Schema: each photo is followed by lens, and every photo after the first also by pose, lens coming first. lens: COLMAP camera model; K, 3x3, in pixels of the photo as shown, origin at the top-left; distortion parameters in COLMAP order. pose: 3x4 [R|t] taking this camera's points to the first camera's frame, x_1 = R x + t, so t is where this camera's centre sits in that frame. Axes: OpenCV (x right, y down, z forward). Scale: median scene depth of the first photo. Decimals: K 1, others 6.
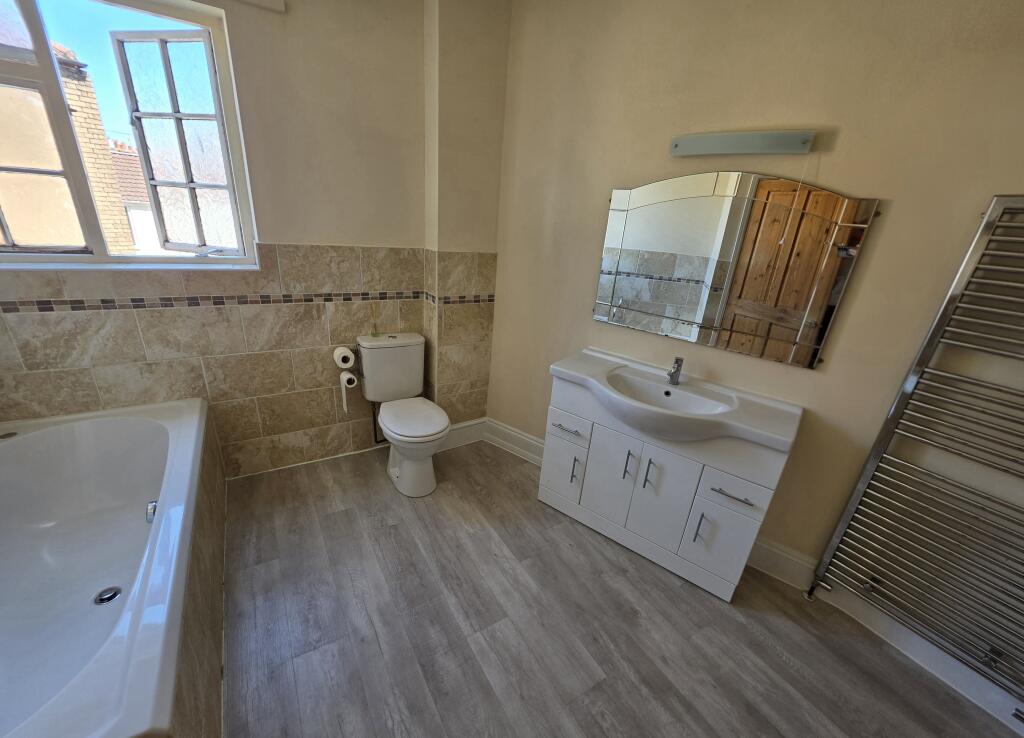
lens RADIAL K [[406.7, 0, 512.3], [0, 406.7, 373.6], [0, 0, 1]] dist [0.000483, 0.000145]
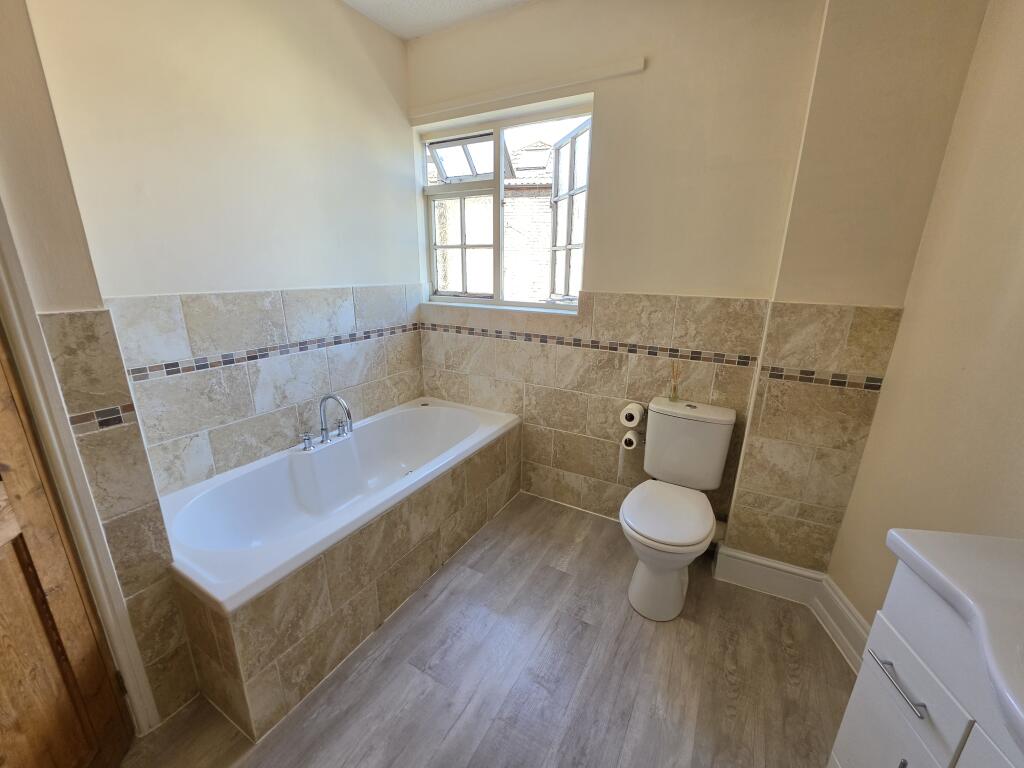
lens RADIAL K [[408.6, 0, 510.7], [0, 408.6, 380.0], [0, 0, 1]] dist [-0.000356, 0.000030]
pose [[0.490967, 0.171039, -0.854223, 0.216892], [-0.291738, 0.956203, 0.023781, -0.057931], [0.820878, 0.237534, 0.519363, 0.295573]]
